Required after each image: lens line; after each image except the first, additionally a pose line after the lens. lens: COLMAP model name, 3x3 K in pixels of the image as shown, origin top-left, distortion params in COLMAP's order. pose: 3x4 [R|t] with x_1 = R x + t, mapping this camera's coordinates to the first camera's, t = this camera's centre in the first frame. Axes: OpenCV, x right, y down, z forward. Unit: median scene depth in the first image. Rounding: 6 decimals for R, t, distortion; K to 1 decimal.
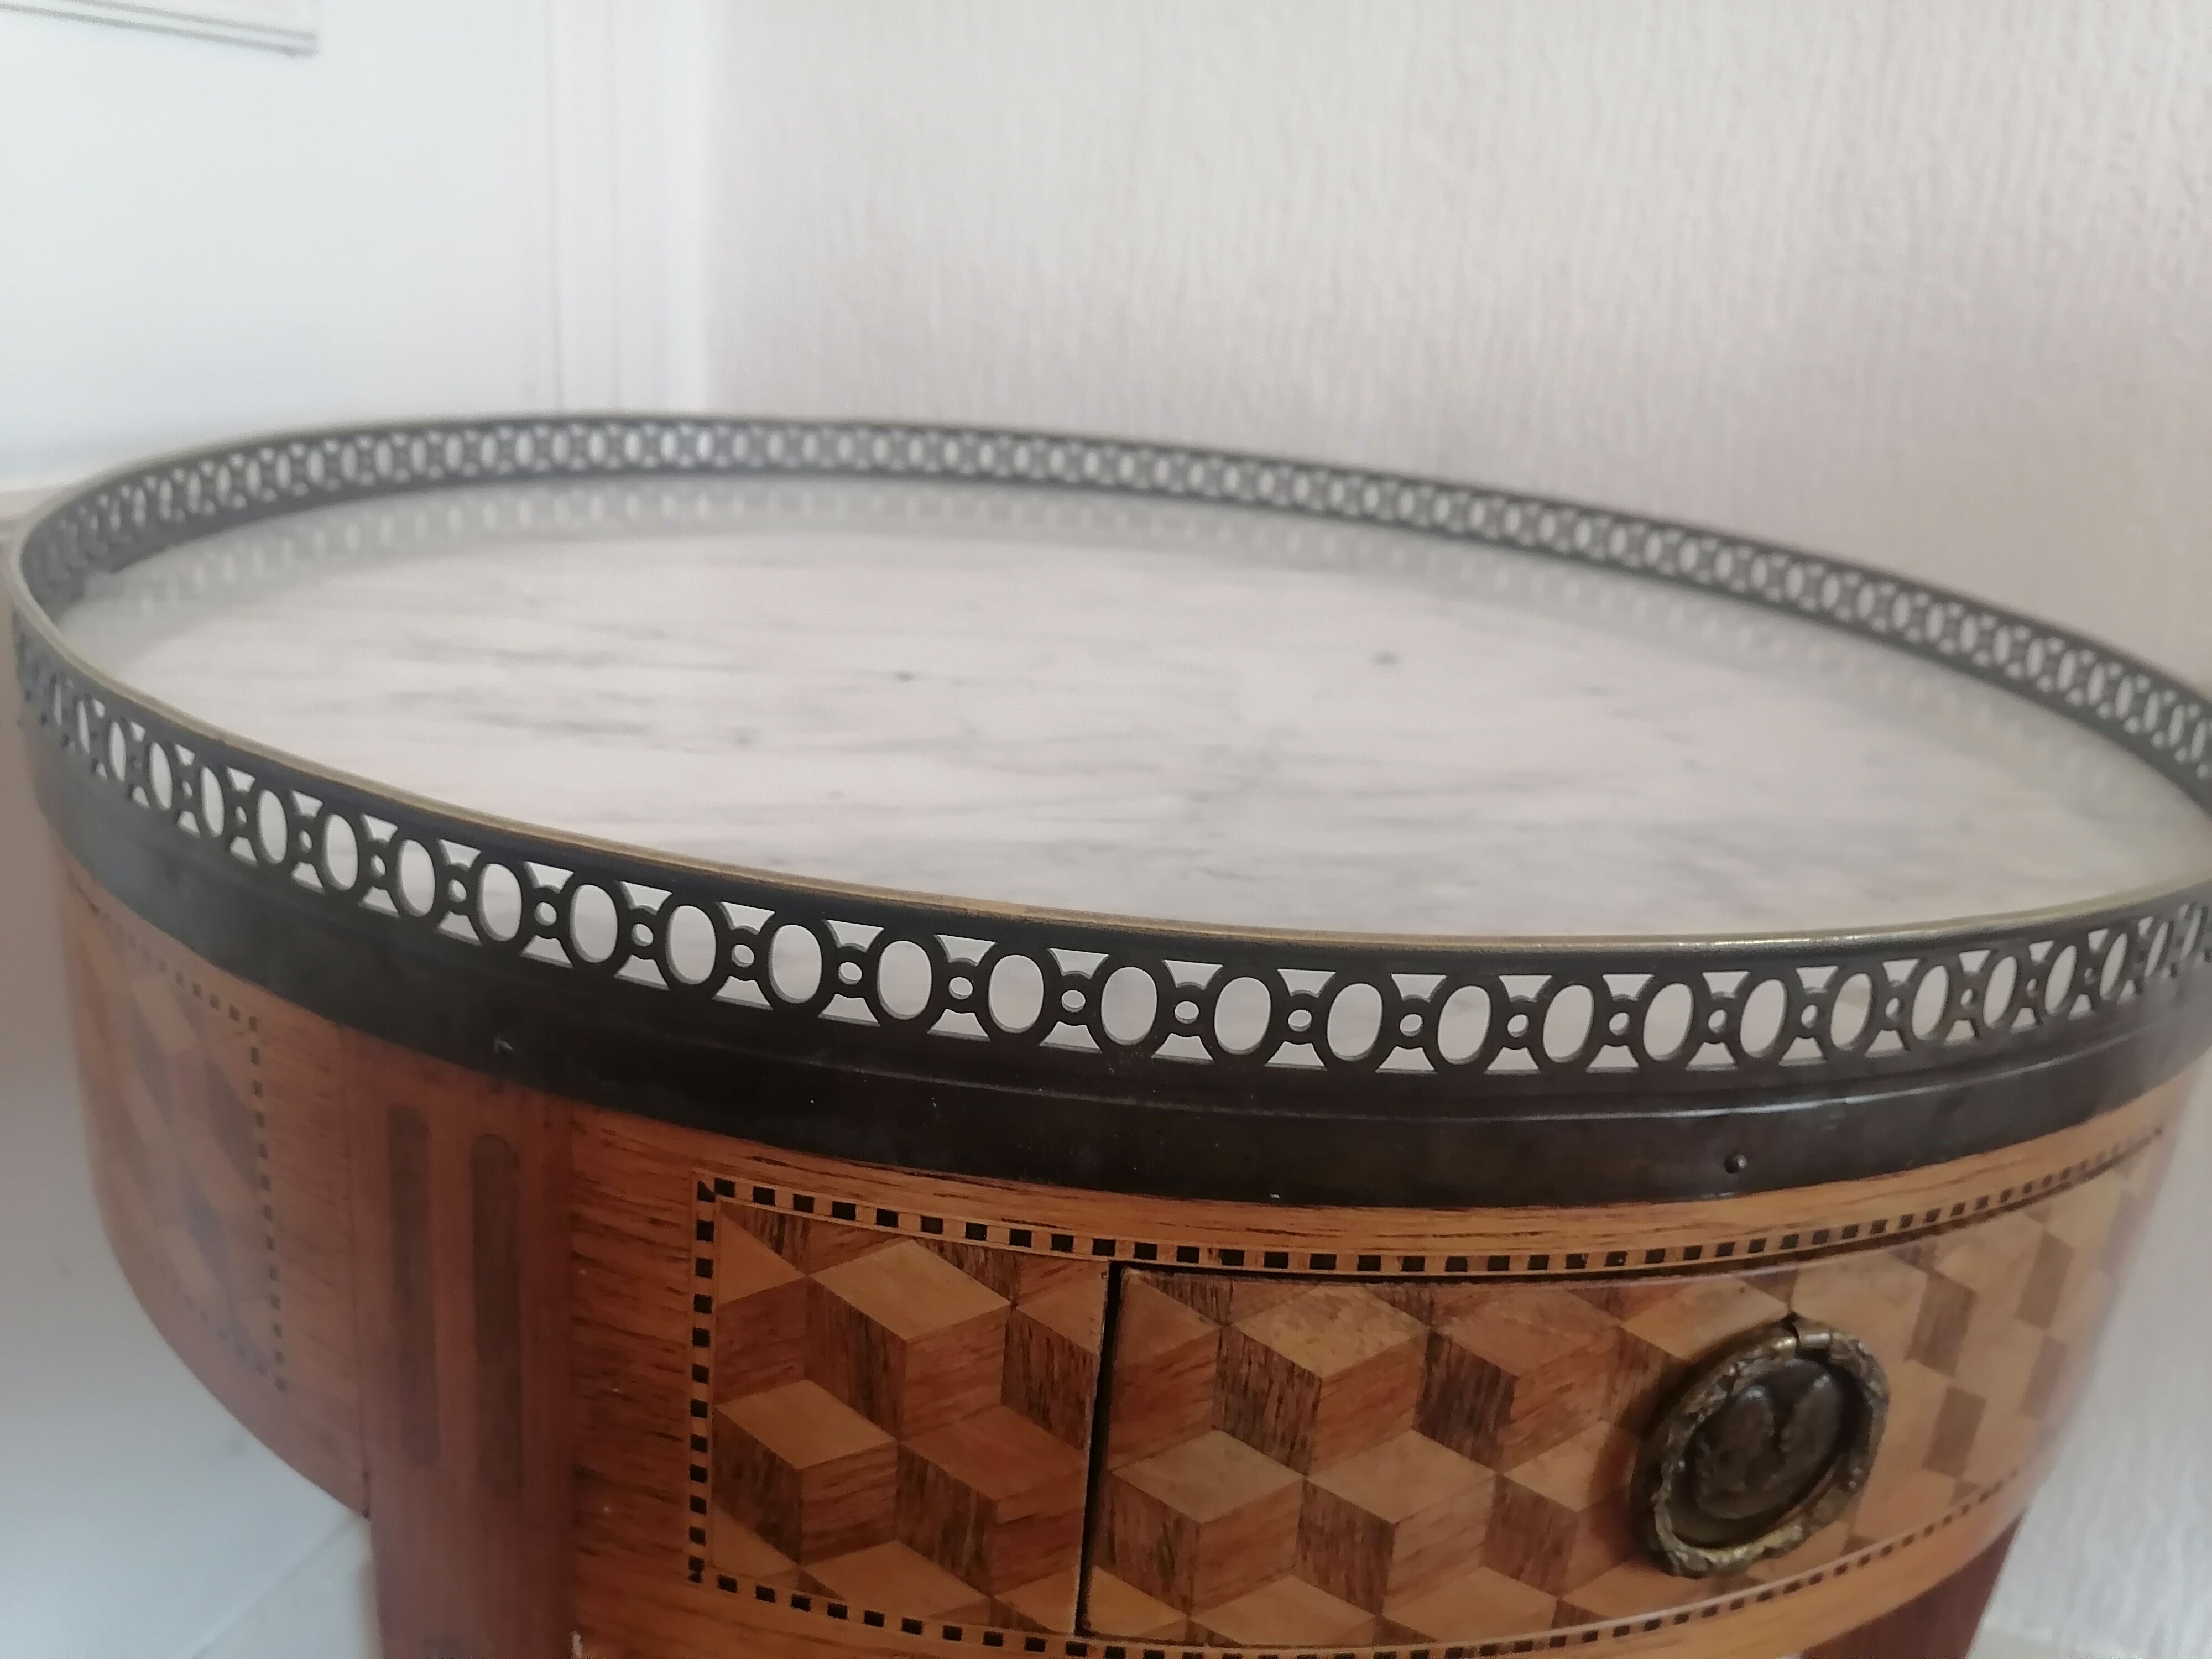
lens RADIAL K [[1647.2, 0, 1122.8], [0, 1647.2, 834.7], [0, 0, 1]] dist [0.090060, -0.123243]
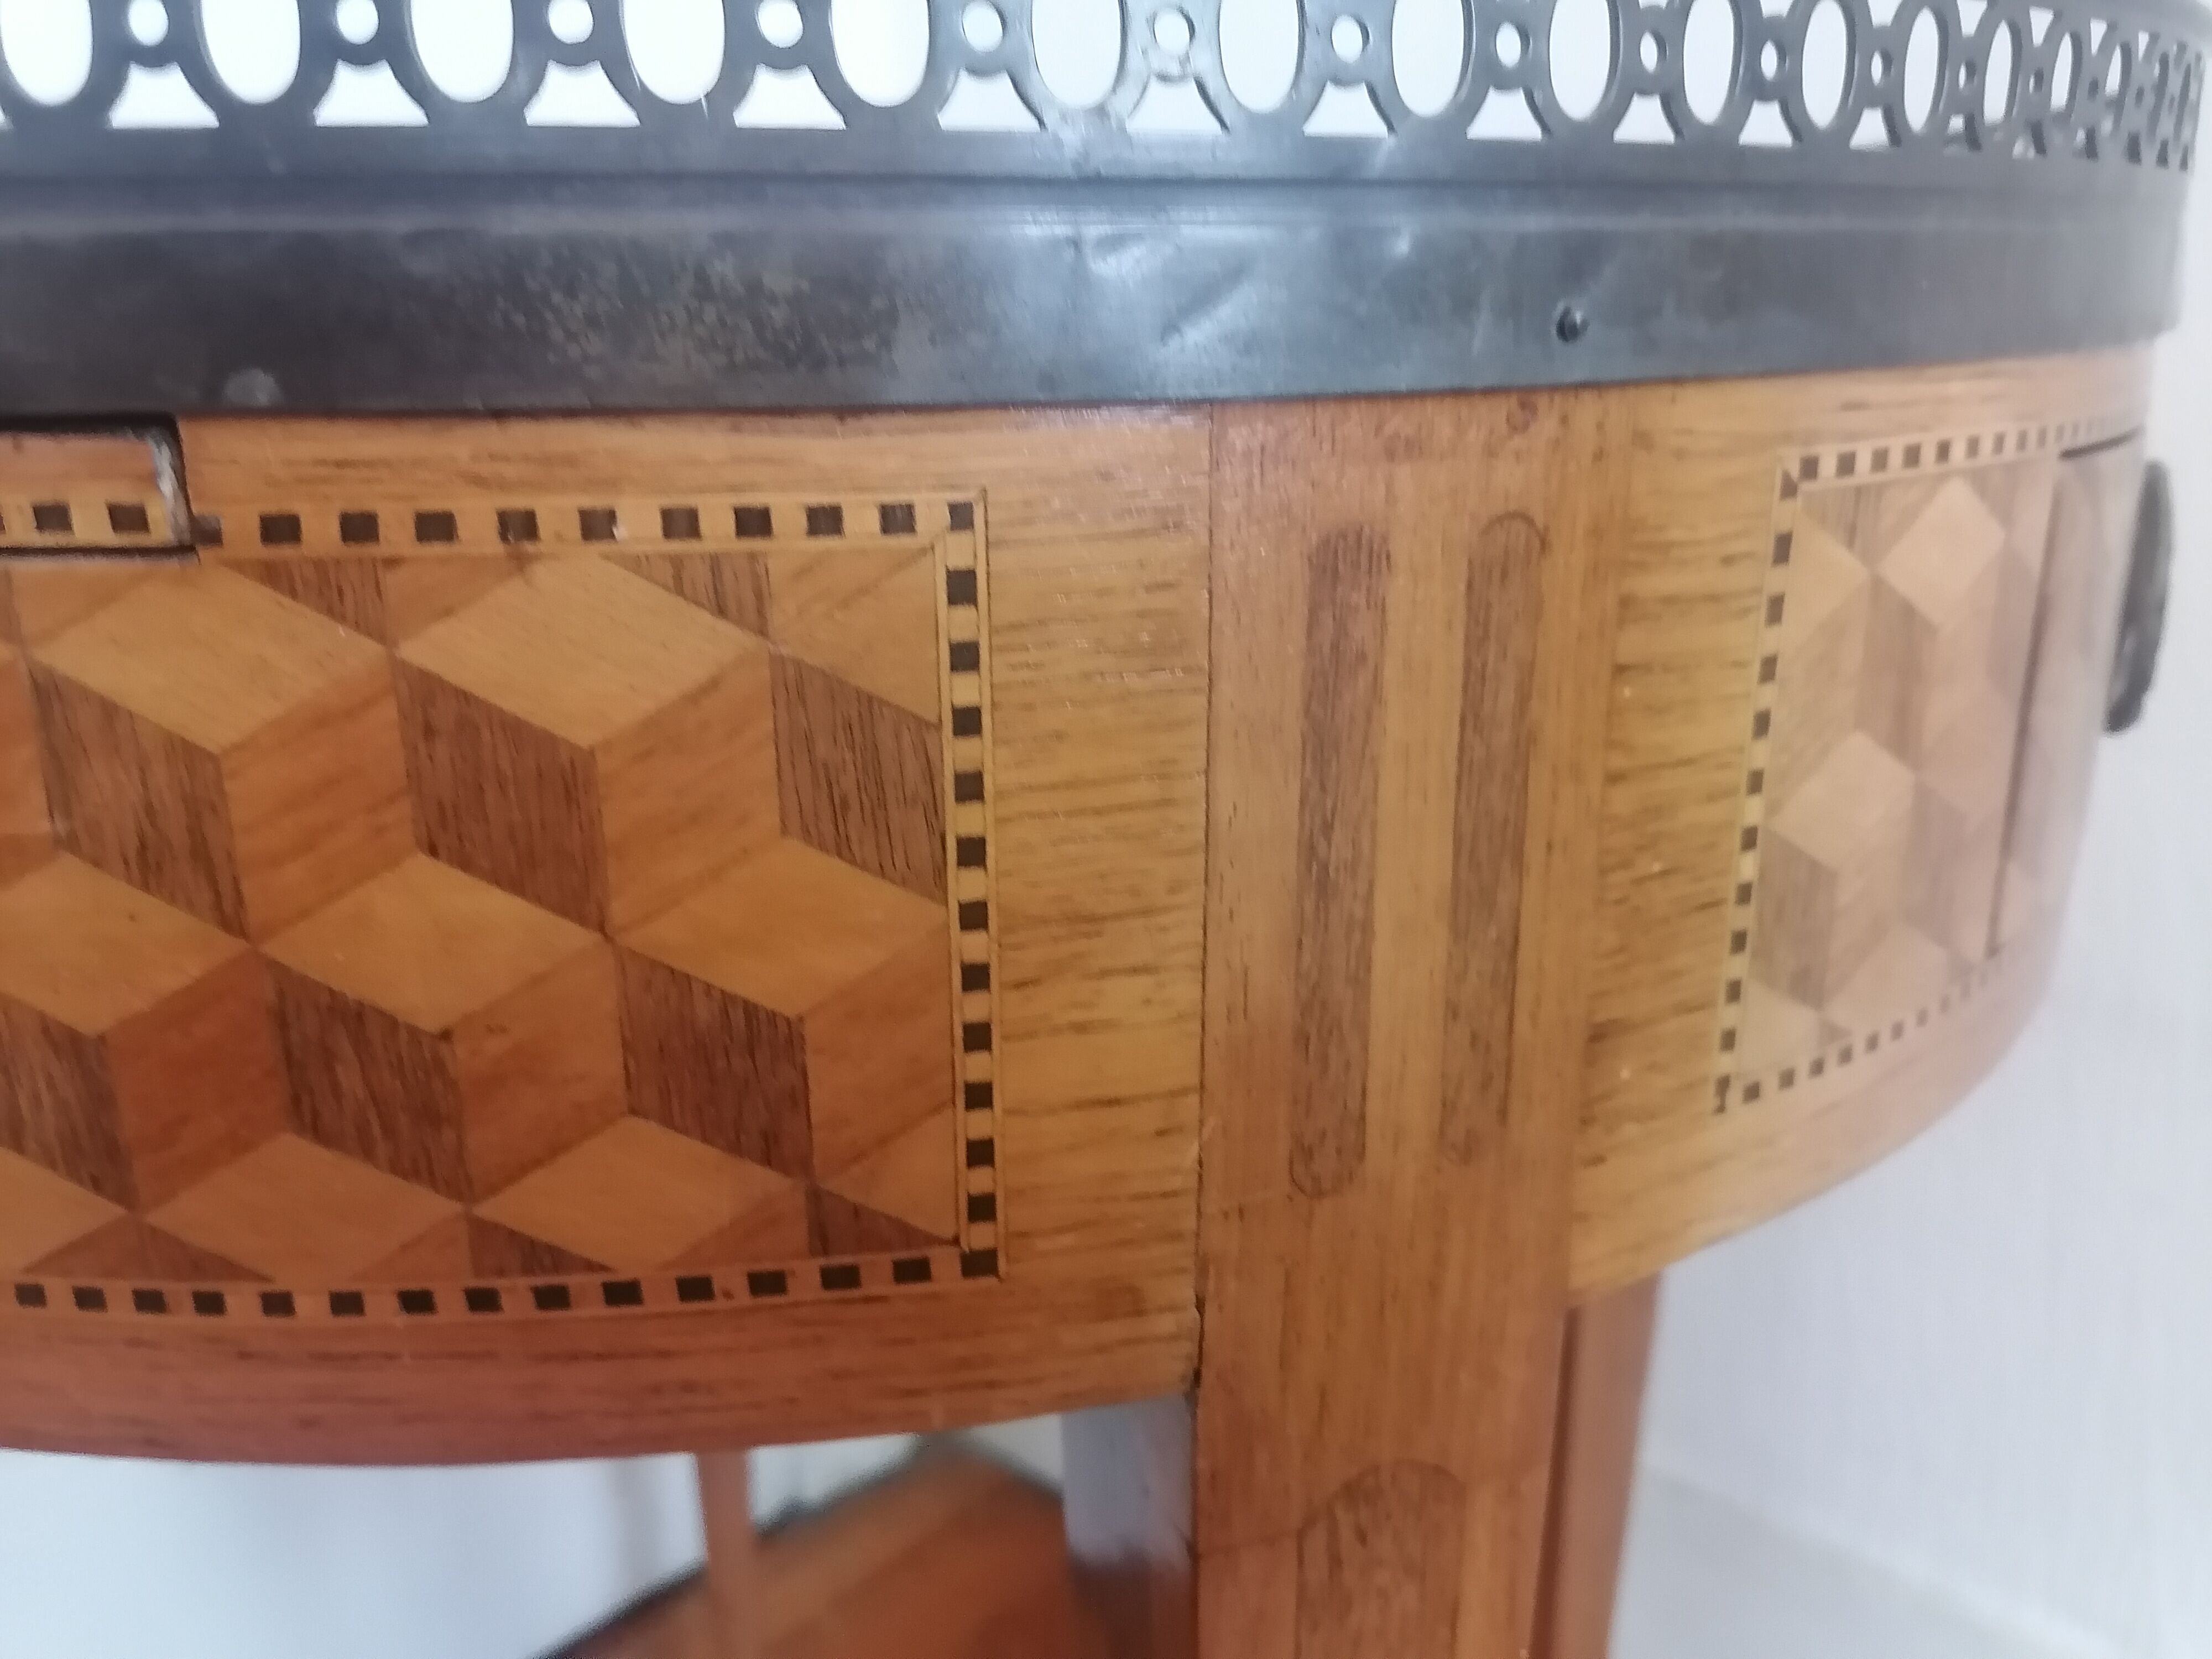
lens RADIAL K [[1697.2, 0, 1104.3], [0, 1697.2, 821.4], [0, 0, 1]] dist [0.083011, -0.153821]
pose [[0.691845, -0.313385, 0.650493, -0.938763], [0.314430, 0.941756, 0.119288, 0.167038], [-0.649989, 0.122006, 0.750086, 0.643231]]
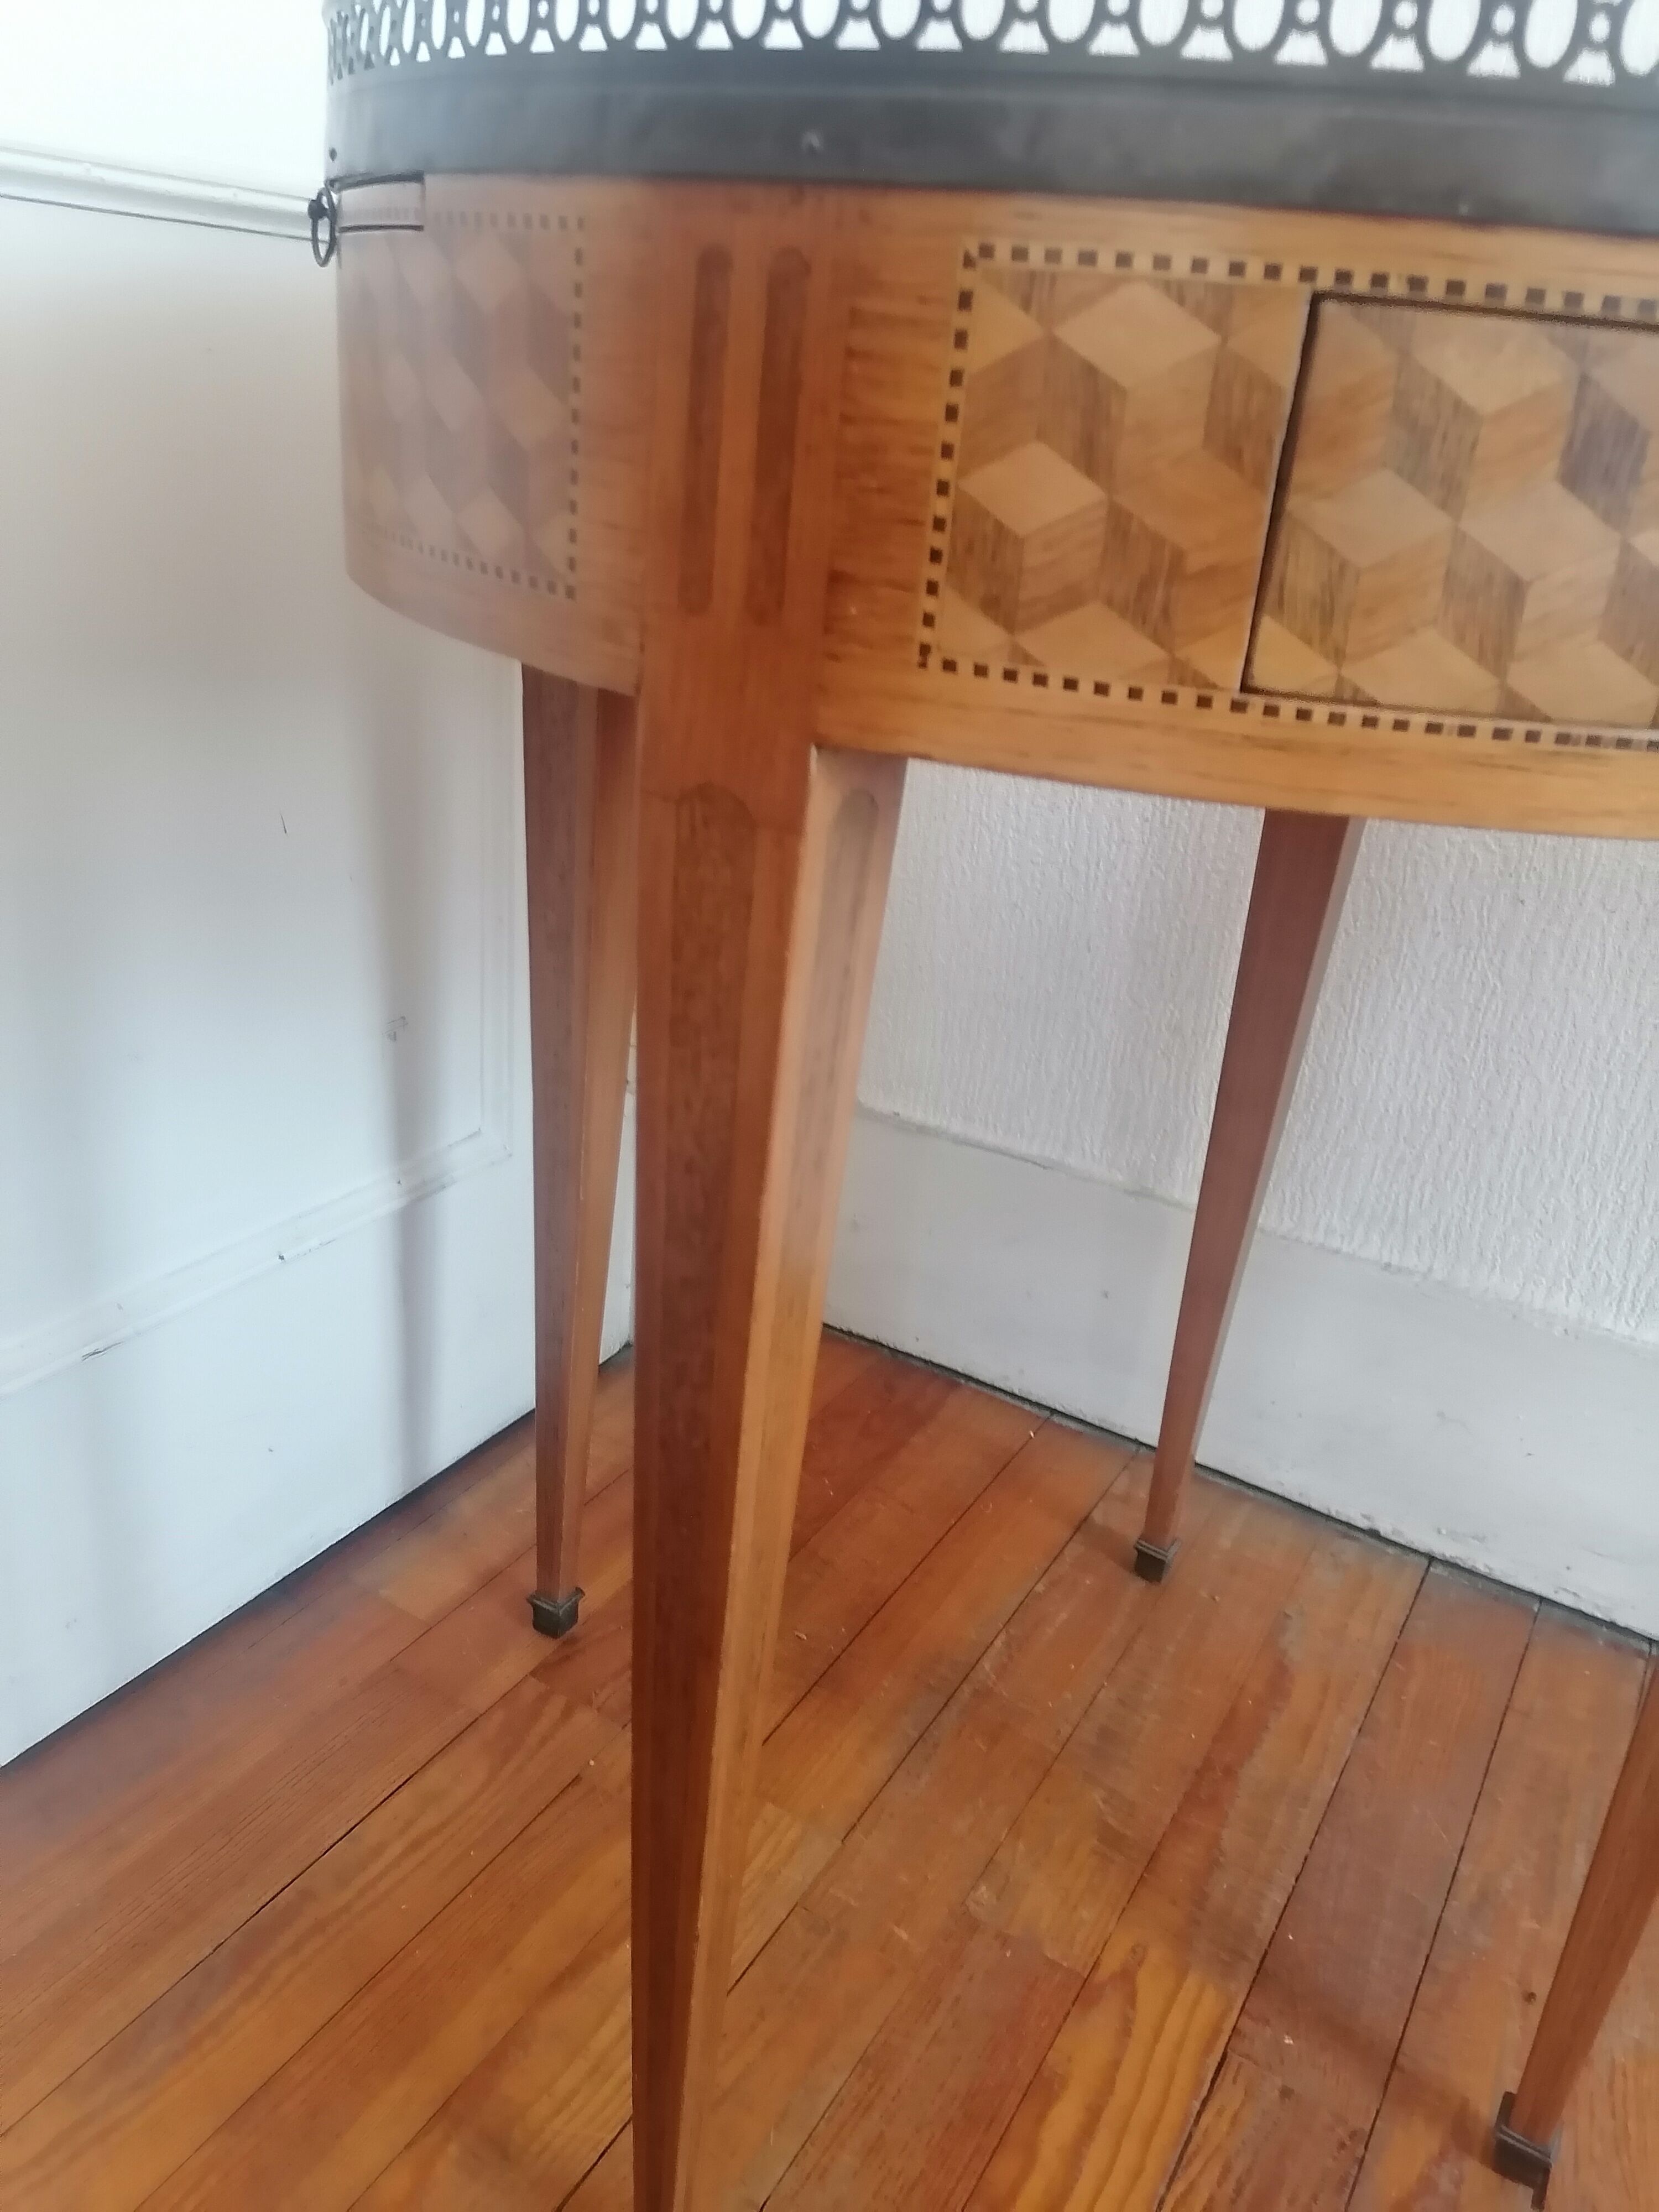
lens RADIAL K [[1647.2, 0, 814.9], [0, 1647.2, 1110.4], [0, 0, 1]] dist [0.090060, -0.123243]
pose [[0.990341, 0.046543, -0.130611, -0.168770], [-0.037985, 0.997011, 0.067272, 0.741746], [0.133352, -0.061661, 0.989149, -0.269426]]
